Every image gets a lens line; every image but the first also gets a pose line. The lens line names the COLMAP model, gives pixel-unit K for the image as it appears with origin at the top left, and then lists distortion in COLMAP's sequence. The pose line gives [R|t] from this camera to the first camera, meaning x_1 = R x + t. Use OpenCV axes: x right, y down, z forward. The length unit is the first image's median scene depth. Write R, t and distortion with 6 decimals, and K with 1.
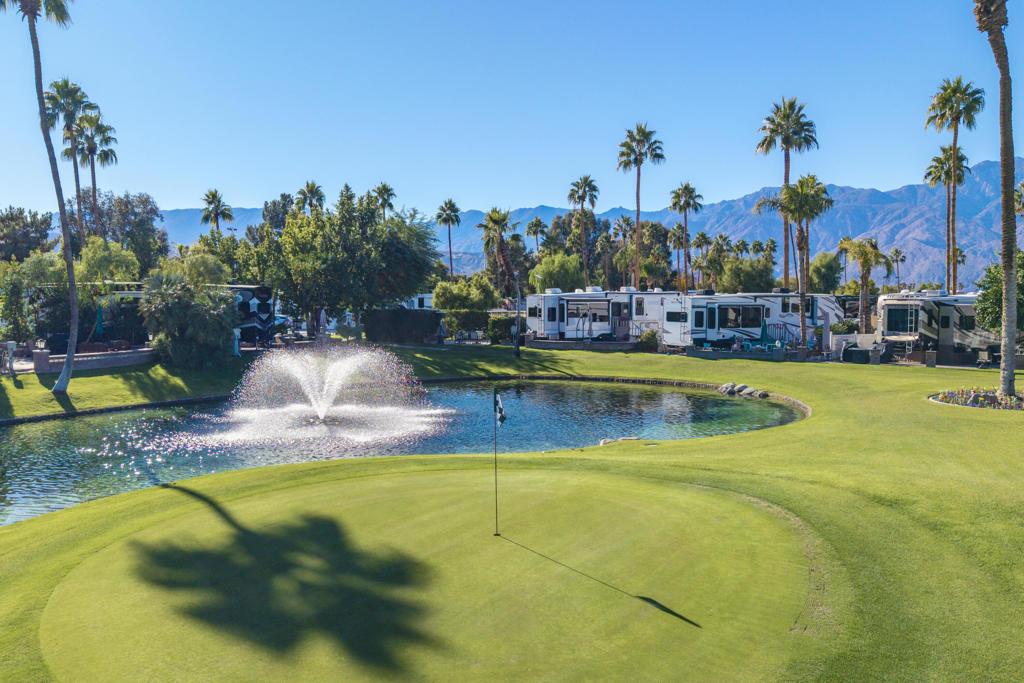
lens RADIAL K [[799.4, 0, 506.0], [0, 799.4, 339.3], [0, 0, 1]] dist [0.011480, -0.014425]
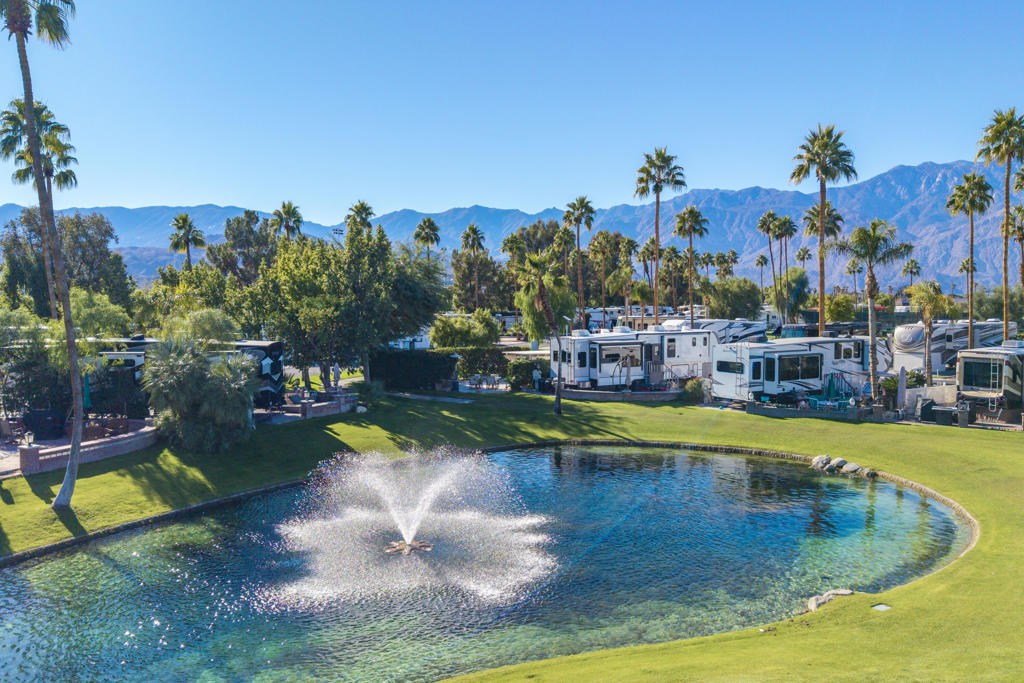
lens RADIAL K [[799.4, 0, 506.0], [0, 799.4, 339.3], [0, 0, 1]] dist [0.011480, -0.014425]
pose [[0.996732, -0.008234, 0.080360, -0.111685], [0.008247, 0.999966, 0.000170, -0.060617], [-0.080358, 0.000493, 0.996766, 0.105802]]
